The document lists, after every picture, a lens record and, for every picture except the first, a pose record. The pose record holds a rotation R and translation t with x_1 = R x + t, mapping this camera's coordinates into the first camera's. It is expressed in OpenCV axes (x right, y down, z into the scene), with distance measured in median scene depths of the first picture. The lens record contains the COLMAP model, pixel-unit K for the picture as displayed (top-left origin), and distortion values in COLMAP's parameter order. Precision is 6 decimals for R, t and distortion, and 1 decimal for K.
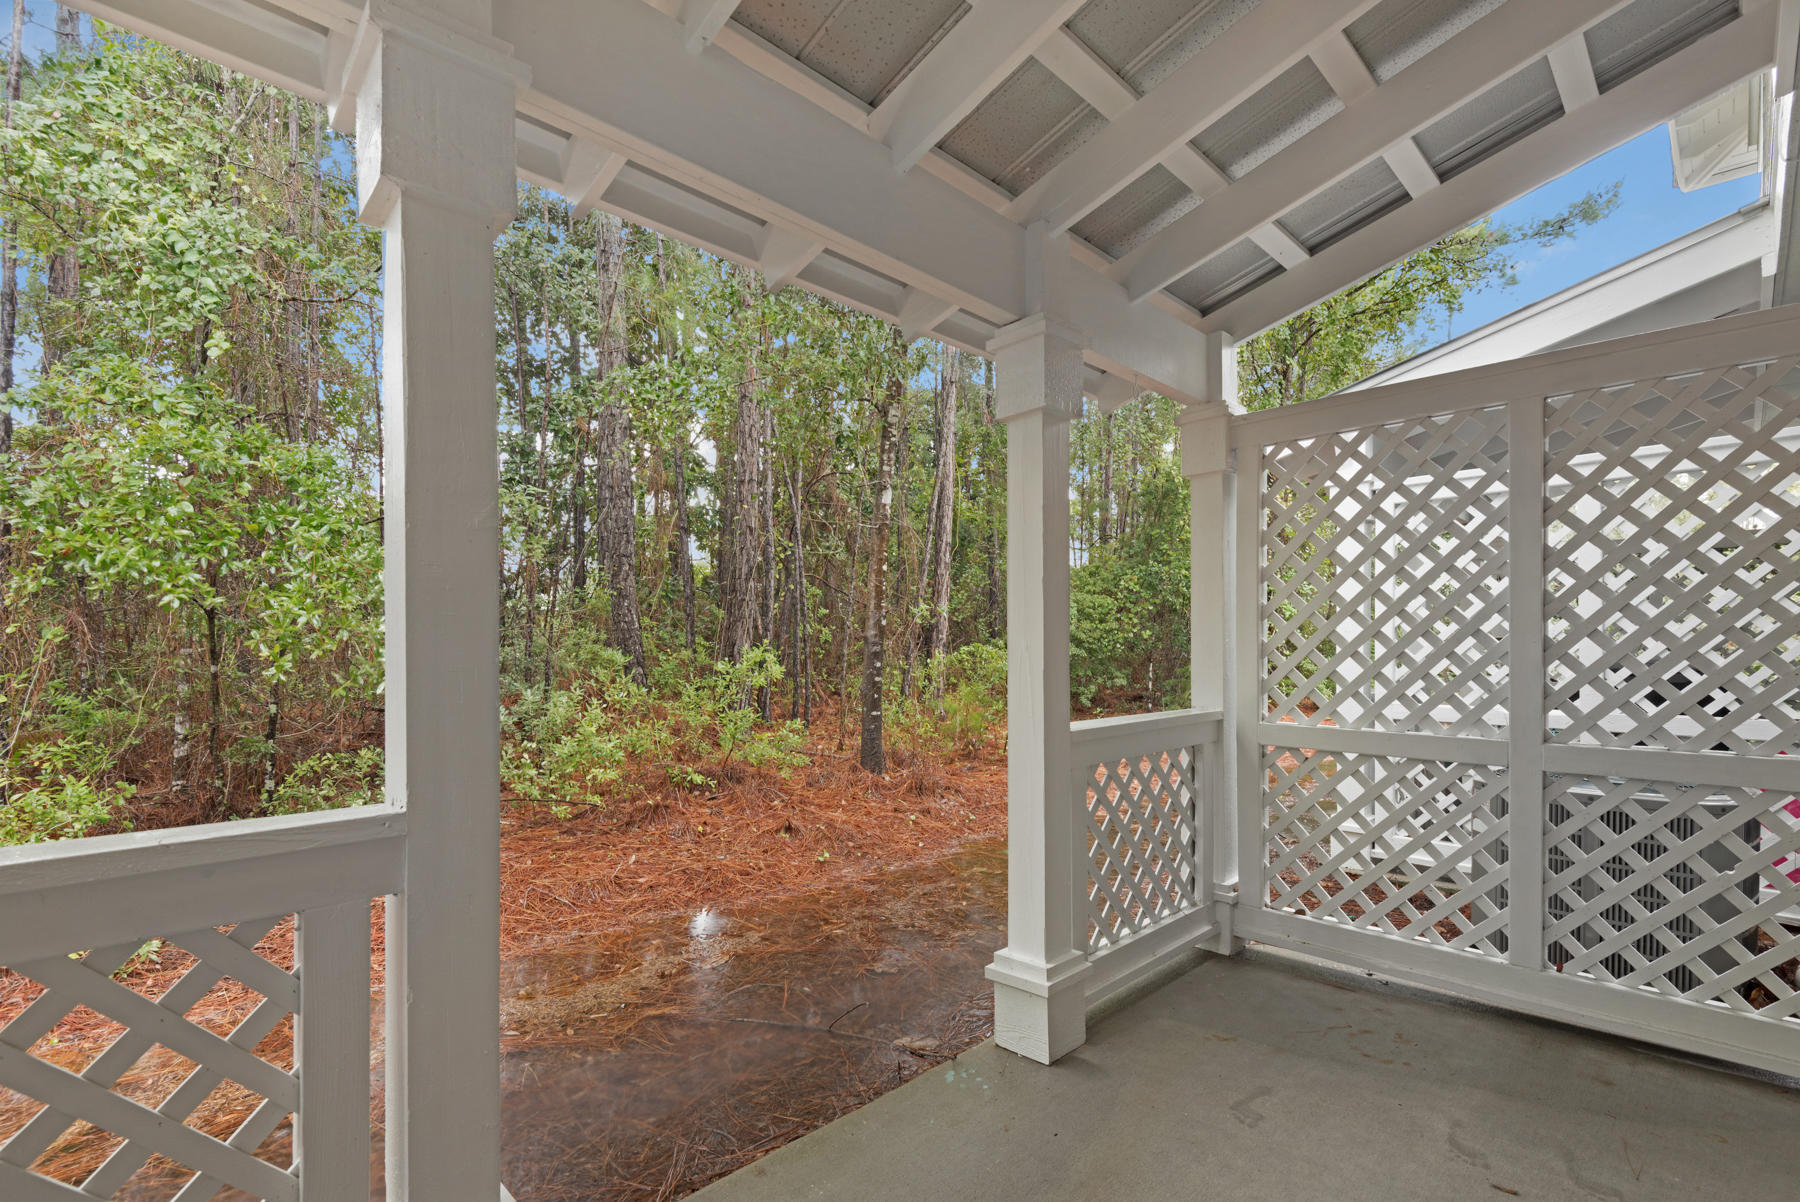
lens RADIAL K [[845.7, 0, 898.1], [0, 845.7, 623.3], [0, 0, 1]] dist [0.039522, -0.023685]
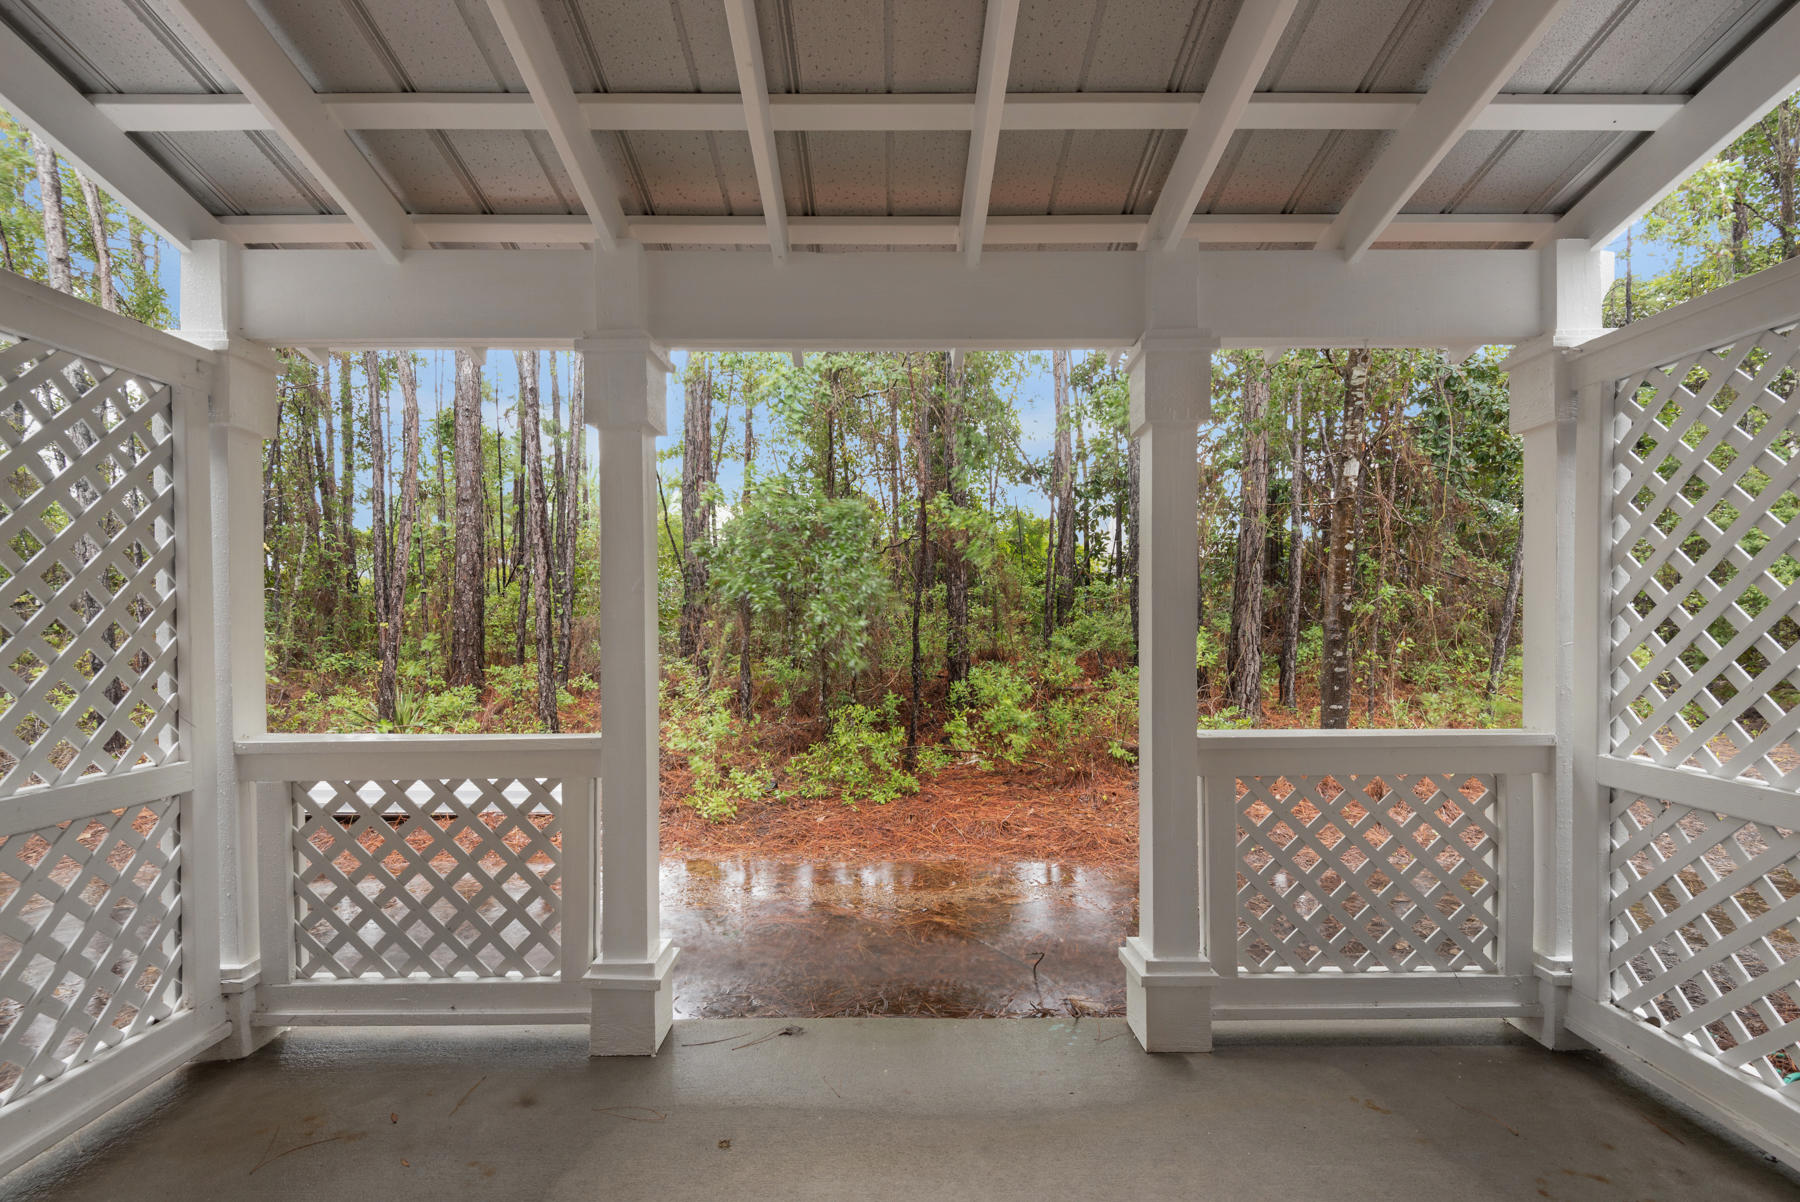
lens RADIAL K [[835.8, 0, 900.0], [0, 835.8, 601.0], [0, 0, 1]] dist [-0.000236, -0.000228]
pose [[0.701588, -0.017245, -0.712374, 0.472406], [0.023453, 0.999724, -0.001104, -0.029612], [0.712197, -0.015933, 0.701799, 0.044404]]
